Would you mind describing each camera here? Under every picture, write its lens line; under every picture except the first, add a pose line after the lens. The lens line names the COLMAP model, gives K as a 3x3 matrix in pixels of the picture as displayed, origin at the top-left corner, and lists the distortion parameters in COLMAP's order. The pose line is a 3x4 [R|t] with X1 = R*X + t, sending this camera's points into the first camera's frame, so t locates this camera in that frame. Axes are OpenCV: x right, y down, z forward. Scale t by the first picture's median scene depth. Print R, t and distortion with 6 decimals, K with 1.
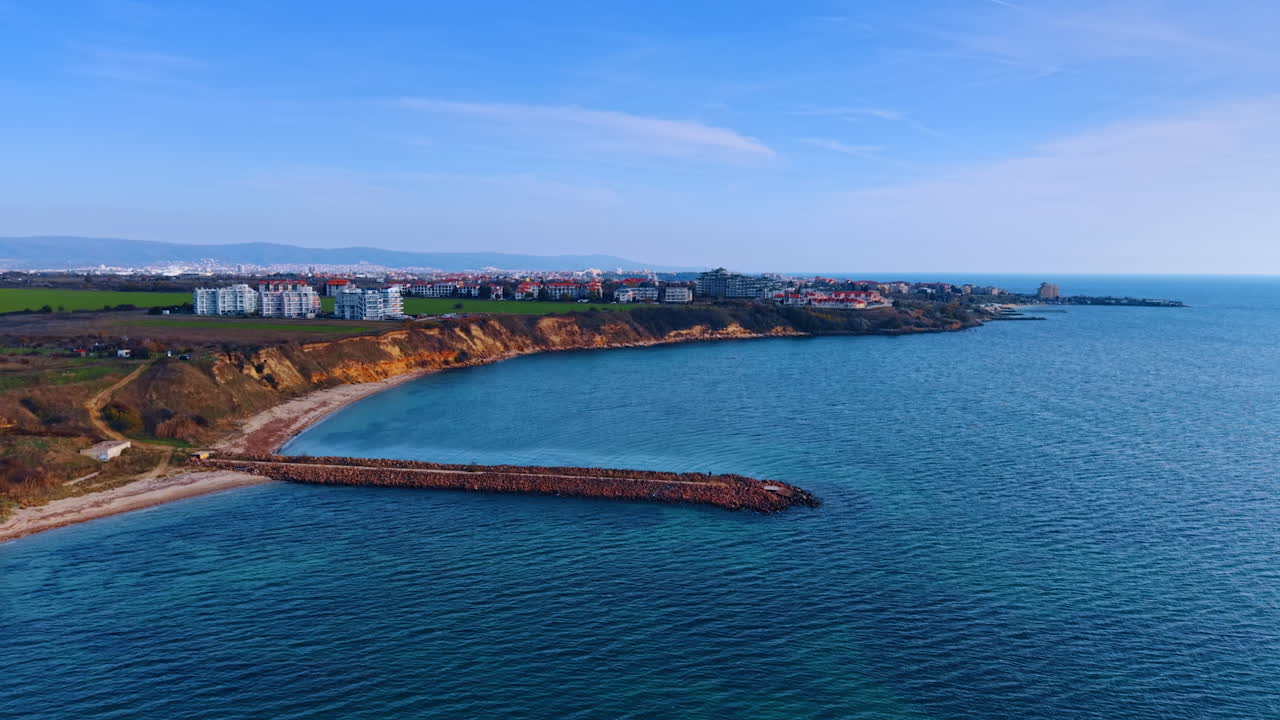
lens RADIAL K [[1002.1, 0, 640.0], [0, 1002.1, 360.0], [0, 0, 1]] dist [0.002509, -0.074549]
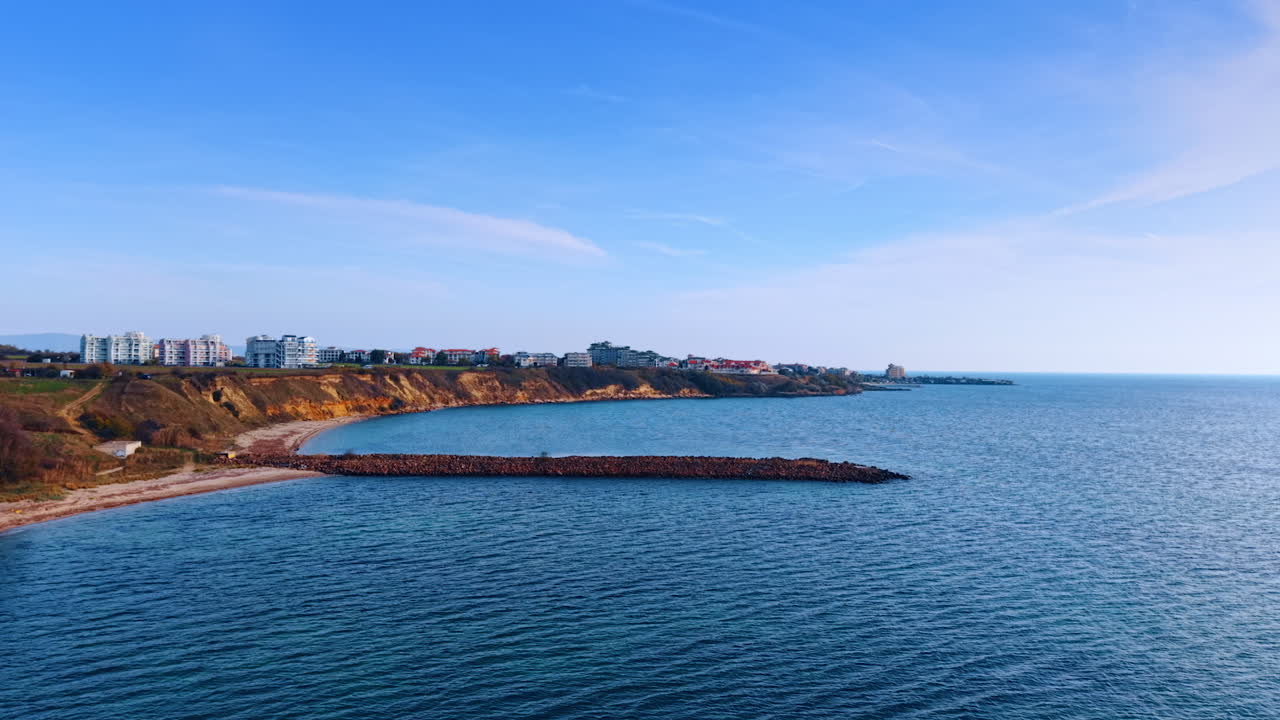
lens RADIAL K [[1002.1, 0, 640.0], [0, 1002.1, 360.0], [0, 0, 1]] dist [0.002509, -0.074549]
pose [[0.979094, 0.010297, 0.203149, -0.132337], [0.012801, 0.993619, -0.112058, 0.059593], [-0.203006, 0.112316, 0.972715, 0.015110]]
